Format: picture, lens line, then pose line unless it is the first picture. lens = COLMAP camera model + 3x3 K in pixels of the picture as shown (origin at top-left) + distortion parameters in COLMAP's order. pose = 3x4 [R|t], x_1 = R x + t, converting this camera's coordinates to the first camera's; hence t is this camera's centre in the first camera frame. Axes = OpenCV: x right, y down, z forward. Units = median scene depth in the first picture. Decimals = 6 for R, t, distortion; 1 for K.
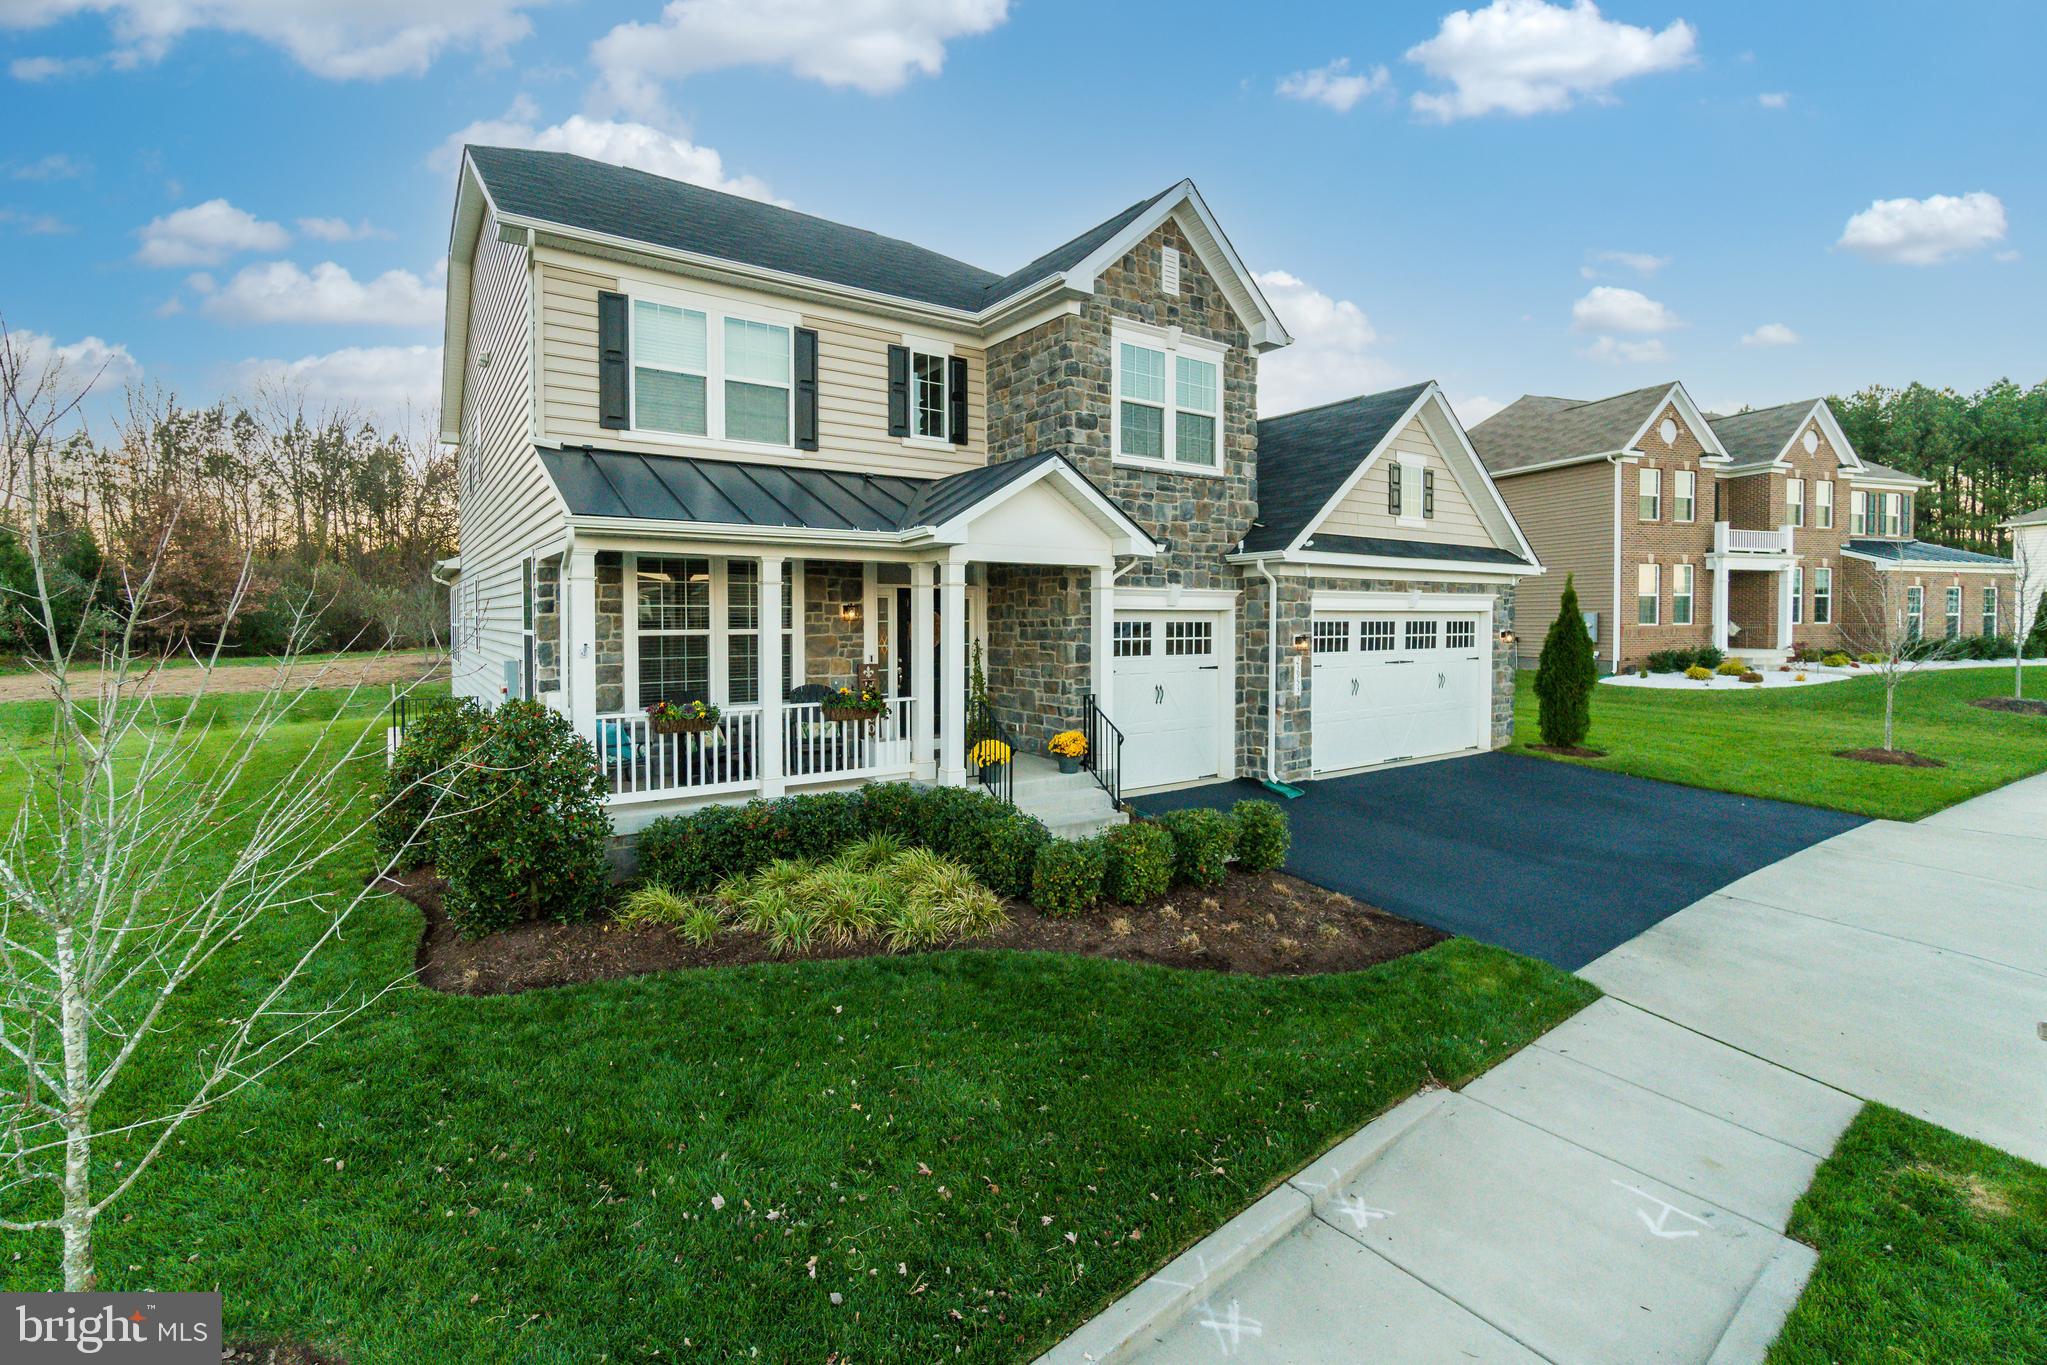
lens RADIAL K [[898.1, 0, 1026.6], [0, 898.1, 619.2], [0, 0, 1]] dist [0.003539, 0.000177]
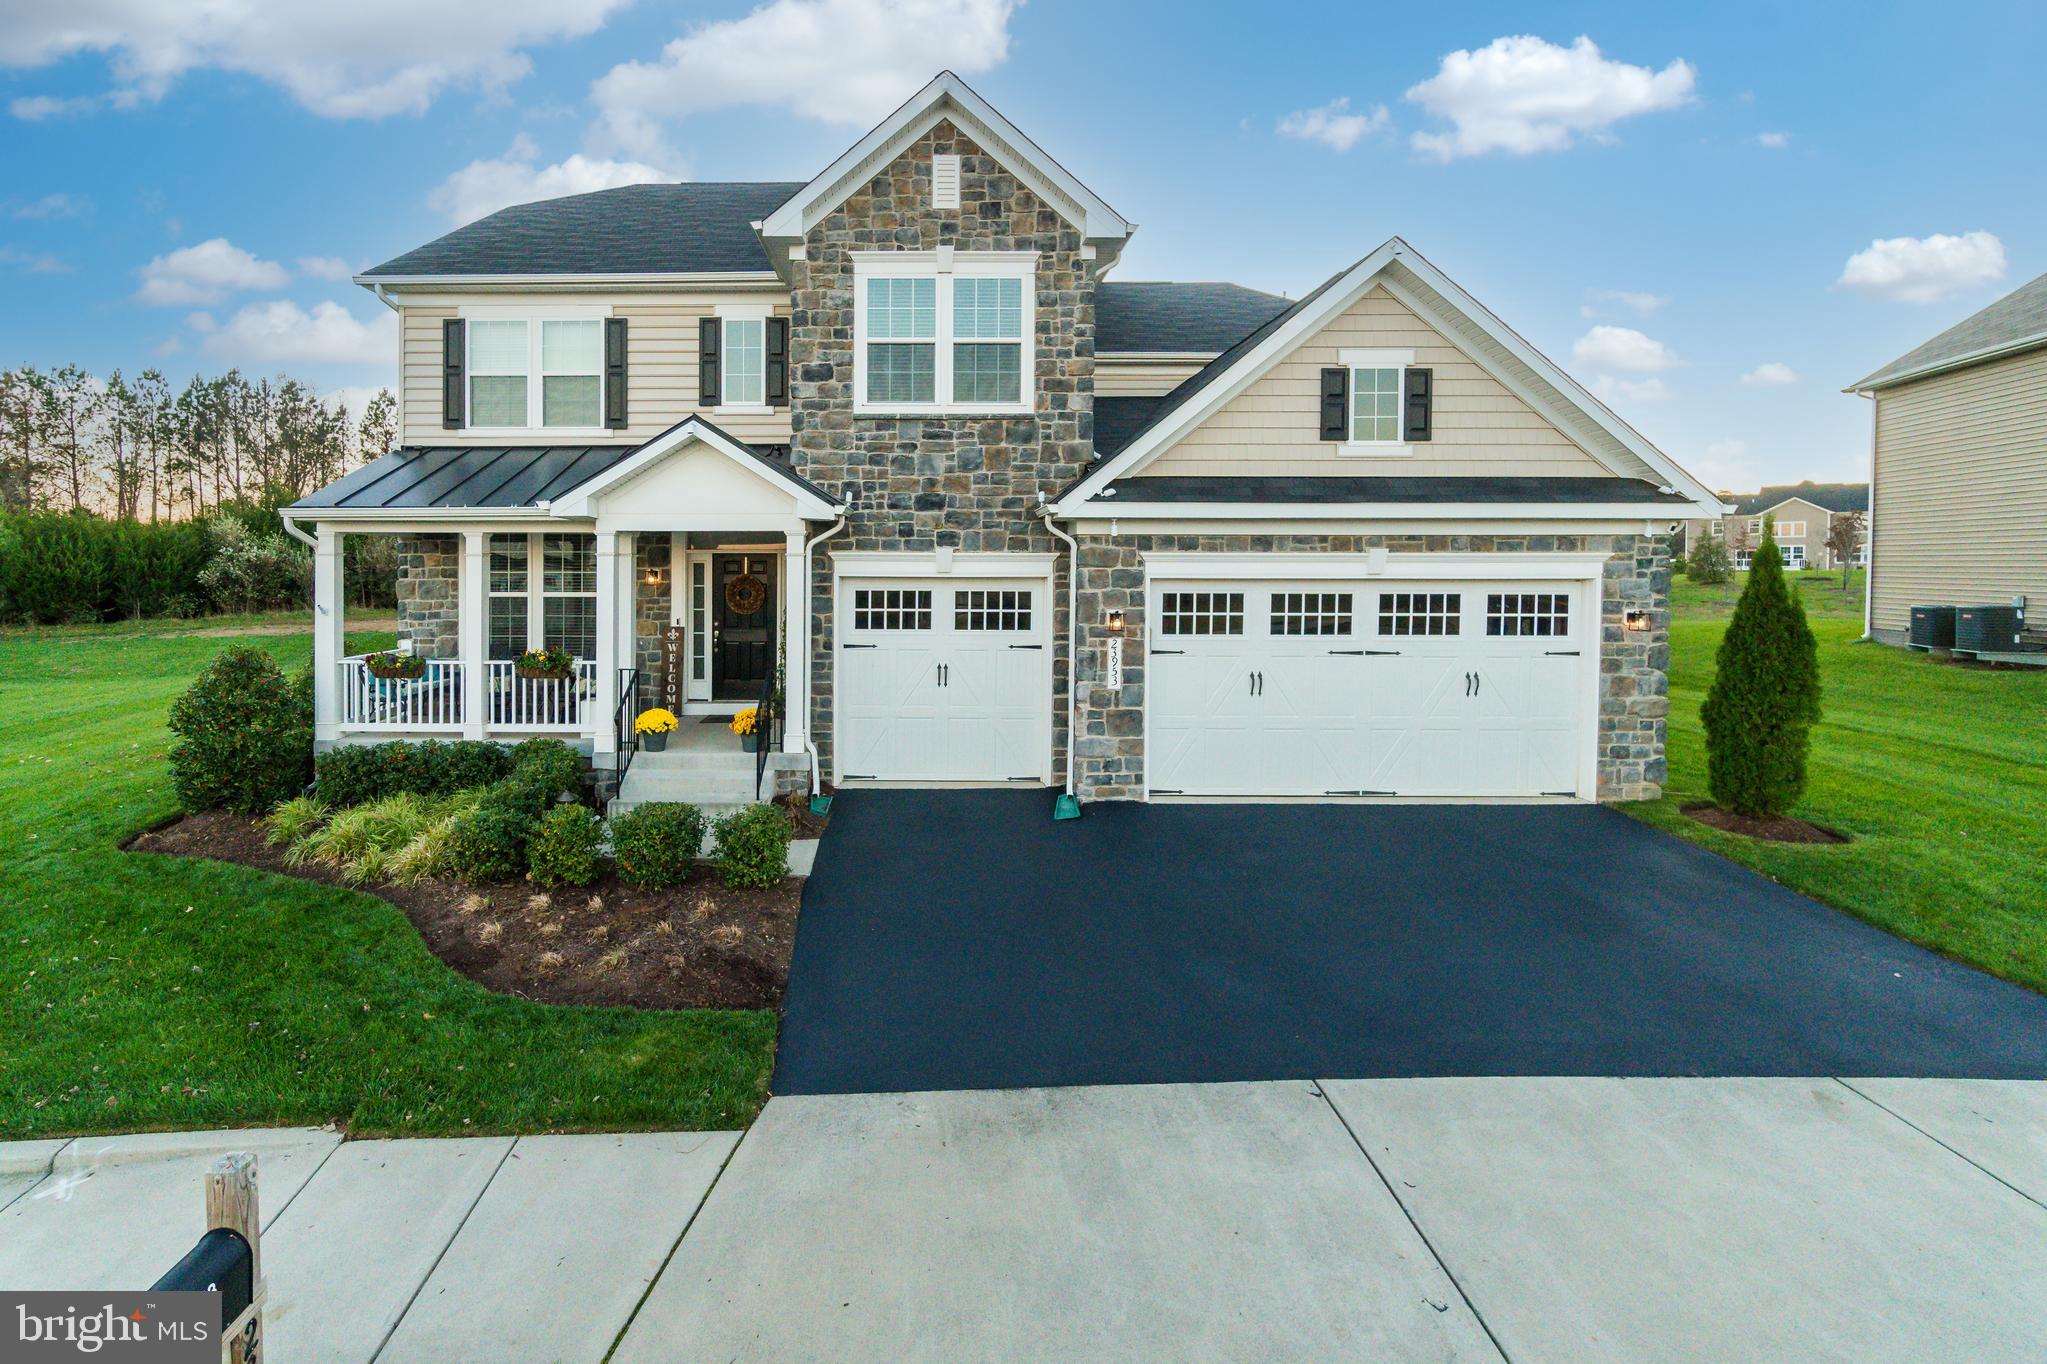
lens RADIAL K [[935.4, 0, 888.5], [0, 935.4, 563.6], [0, 0, 1]] dist [-0.001240, -0.000018]
pose [[0.816852, 0.001588, -0.576846, 0.630830], [-0.003729, 0.999990, -0.002527, -0.020862], [0.576836, 0.004216, 0.816849, 0.242097]]
